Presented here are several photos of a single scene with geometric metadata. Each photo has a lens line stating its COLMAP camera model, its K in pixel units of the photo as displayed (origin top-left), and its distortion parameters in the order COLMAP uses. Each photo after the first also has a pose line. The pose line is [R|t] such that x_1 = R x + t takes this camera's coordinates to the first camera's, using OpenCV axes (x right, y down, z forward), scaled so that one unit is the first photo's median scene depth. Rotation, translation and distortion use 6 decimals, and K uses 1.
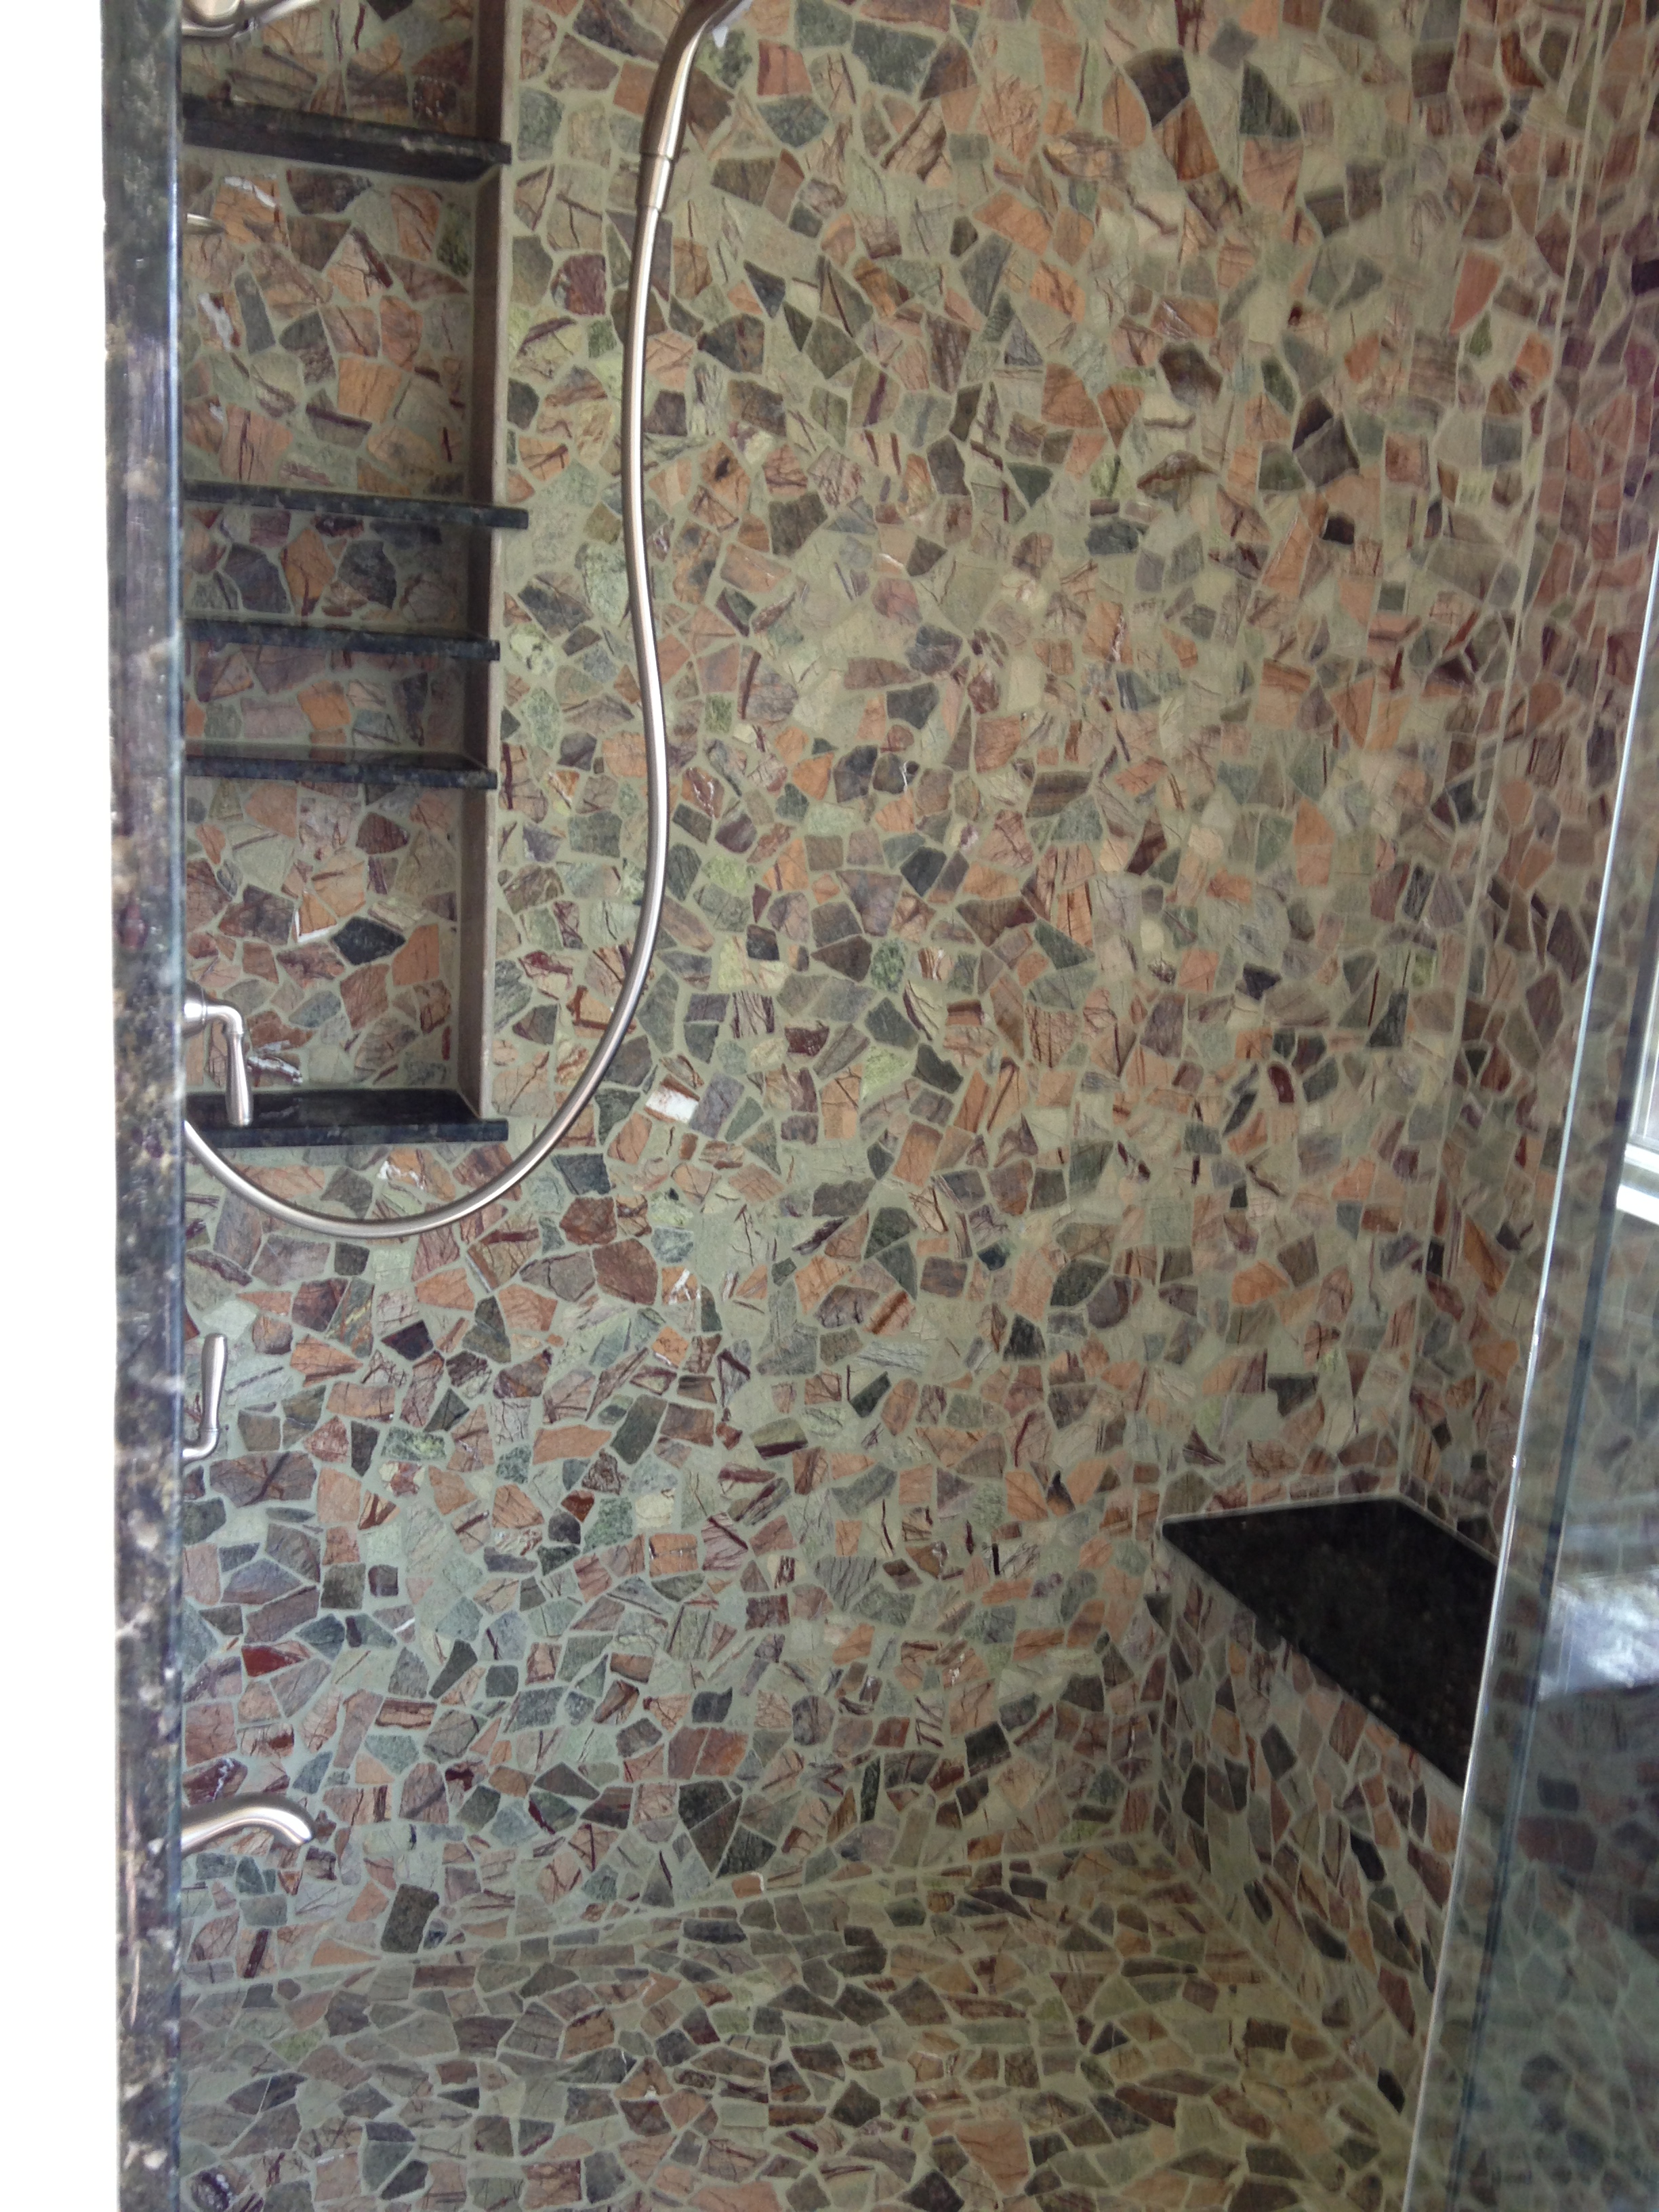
lens RADIAL K [[2067.2, 0, 829.5], [0, 2067.2, 1106.0], [0, 0, 1]] dist [0.165671, -0.435339]
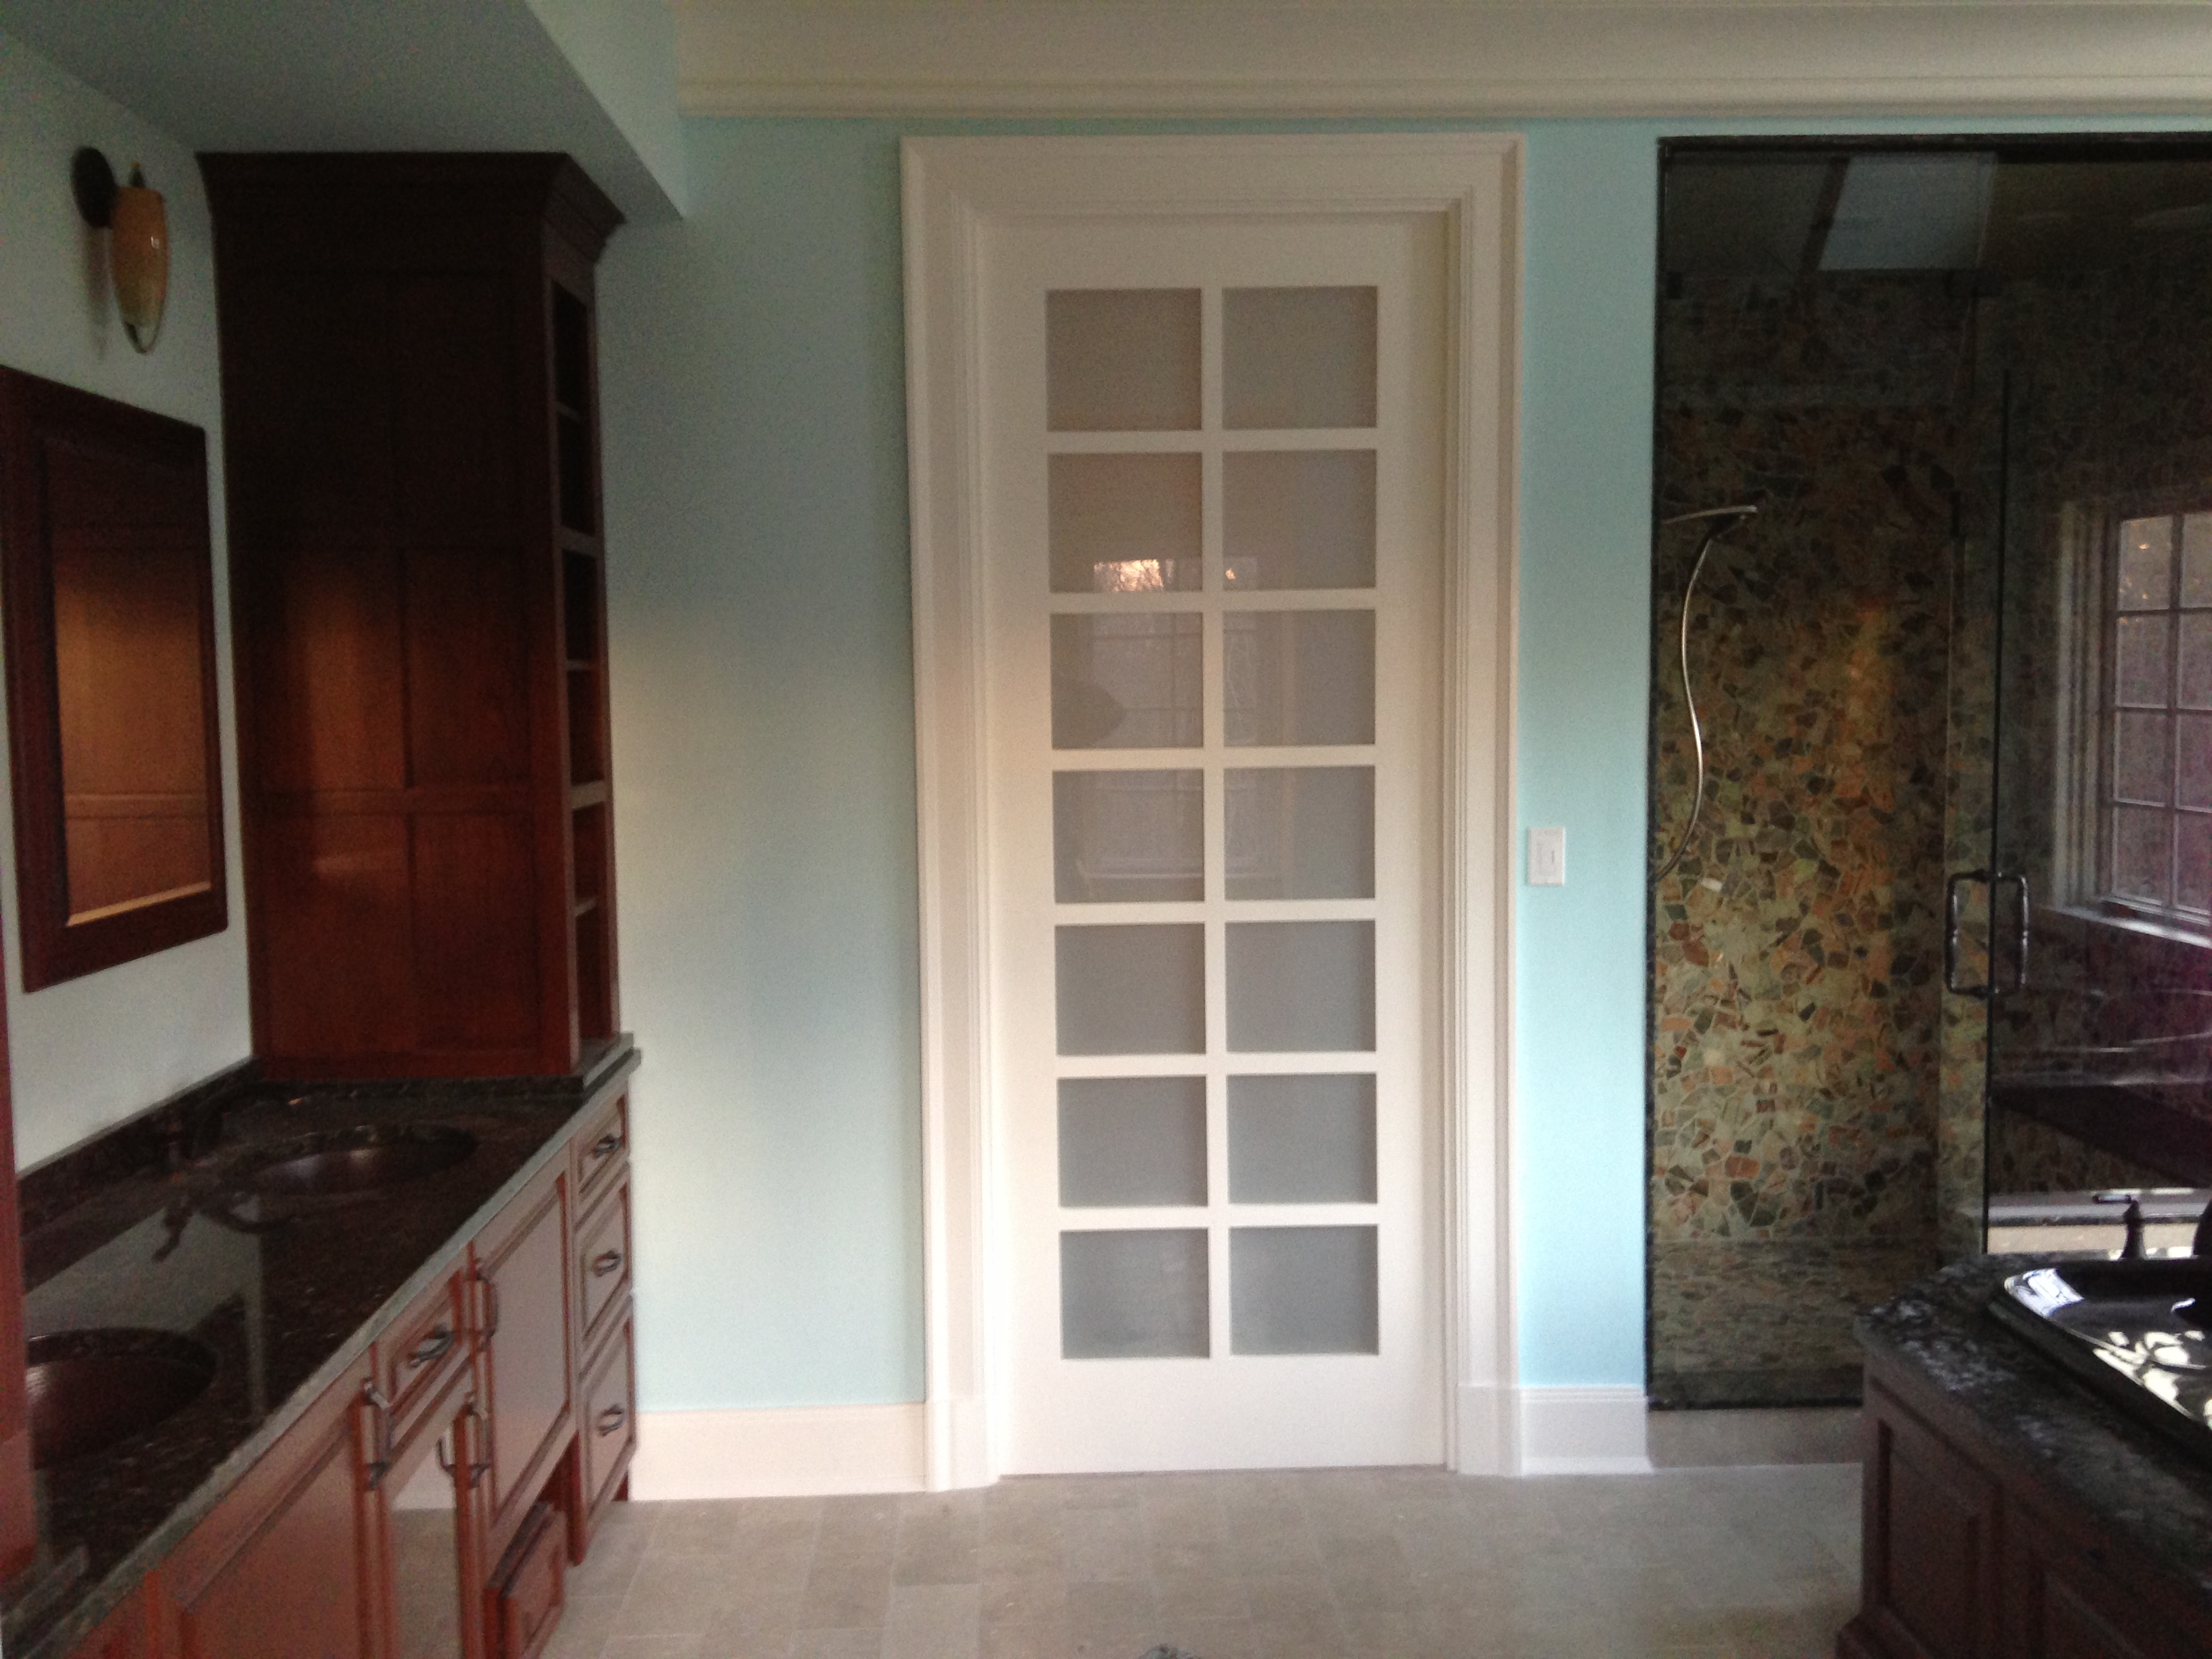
lens RADIAL K [[2038.0, 0, 1106.0], [0, 2038.0, 829.5], [0, 0, 1]] dist [0.139482, -0.274212]
pose [[0.946799, -0.054561, -0.317165, 0.021738], [0.006554, 0.988589, -0.150497, 0.294229], [0.321757, 0.140412, 0.936353, -1.518113]]
